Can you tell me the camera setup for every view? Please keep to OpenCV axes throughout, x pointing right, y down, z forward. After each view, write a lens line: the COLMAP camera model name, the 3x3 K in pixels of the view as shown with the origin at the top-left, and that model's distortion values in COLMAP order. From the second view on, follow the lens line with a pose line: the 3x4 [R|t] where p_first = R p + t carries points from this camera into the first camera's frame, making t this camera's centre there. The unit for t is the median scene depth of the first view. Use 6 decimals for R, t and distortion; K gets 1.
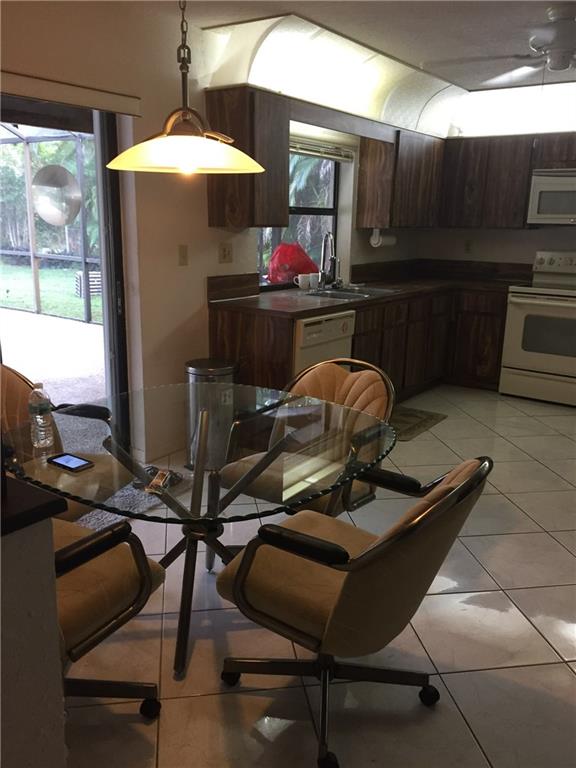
lens RADIAL K [[658.1, 0, 288.0], [0, 658.1, 384.0], [0, 0, 1]] dist [0.086720, -0.116179]
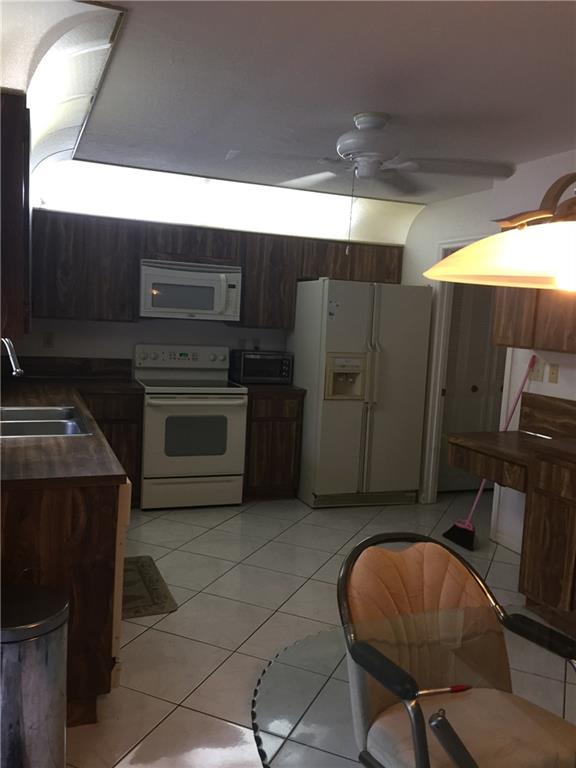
lens RADIAL K [[658.1, 0, 288.0], [0, 658.1, 384.0], [0, 0, 1]] dist [0.086720, -0.116179]
pose [[0.540217, -0.084428, 0.837280, -0.295480], [0.166771, 0.985962, -0.008181, -0.112622], [-0.824835, 0.144053, 0.546713, 0.366955]]
